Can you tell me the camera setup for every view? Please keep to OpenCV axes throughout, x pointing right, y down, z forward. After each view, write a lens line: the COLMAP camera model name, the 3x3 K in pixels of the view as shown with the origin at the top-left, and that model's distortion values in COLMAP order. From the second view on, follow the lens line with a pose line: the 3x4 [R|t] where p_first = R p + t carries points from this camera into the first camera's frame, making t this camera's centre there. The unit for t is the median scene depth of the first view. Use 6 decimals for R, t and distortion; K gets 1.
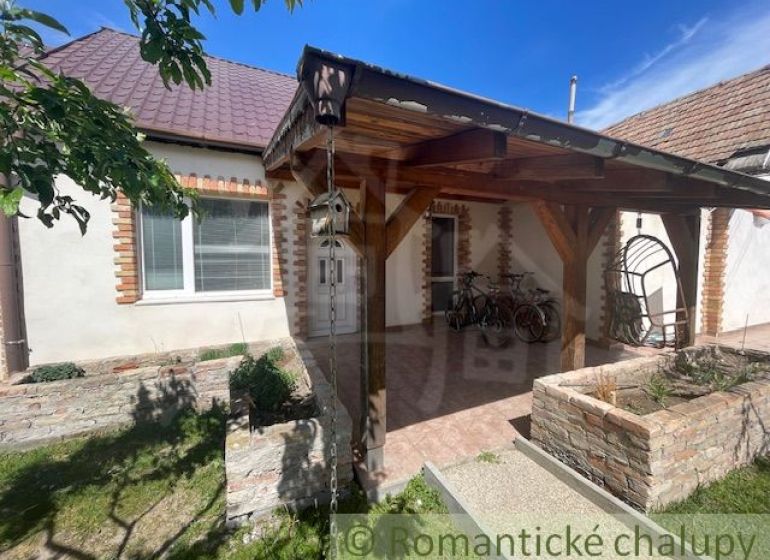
lens RADIAL K [[304.6, 0, 387.4], [0, 304.6, 279.4], [0, 0, 1]] dist [-0.000743, -0.000205]
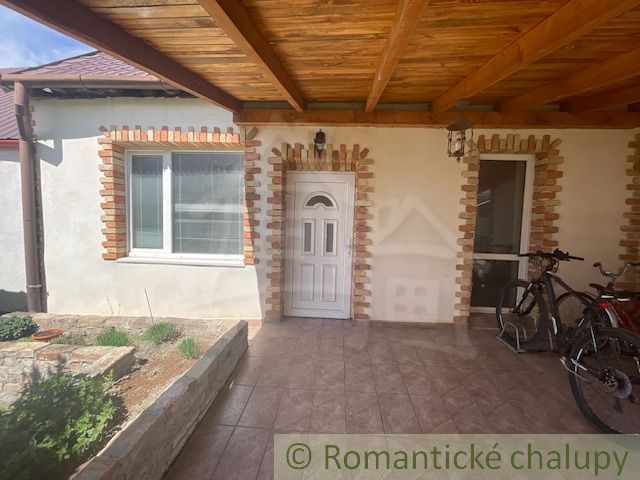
lens RADIAL K [[254.2, 0, 316.7], [0, 254.2, 236.6], [0, 0, 1]] dist [-0.002605, -0.000338]
pose [[0.876955, 0.049163, -0.478050, 0.139316], [-0.054606, 0.998505, 0.002516, -0.033810], [0.477459, 0.023898, 0.878329, 0.484467]]
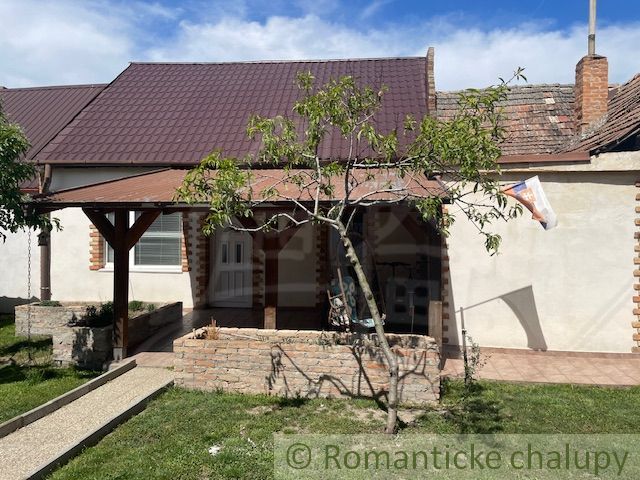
lens RADIAL K [[442.9, 0, 320.2], [0, 442.9, 235.3], [0, 0, 1]] dist [0.002351, -0.002390]
pose [[0.875579, 0.011840, -0.482930, 1.074414], [-0.039429, 0.998116, -0.047017, -0.033411], [0.481463, 0.060208, 0.874396, -0.385232]]
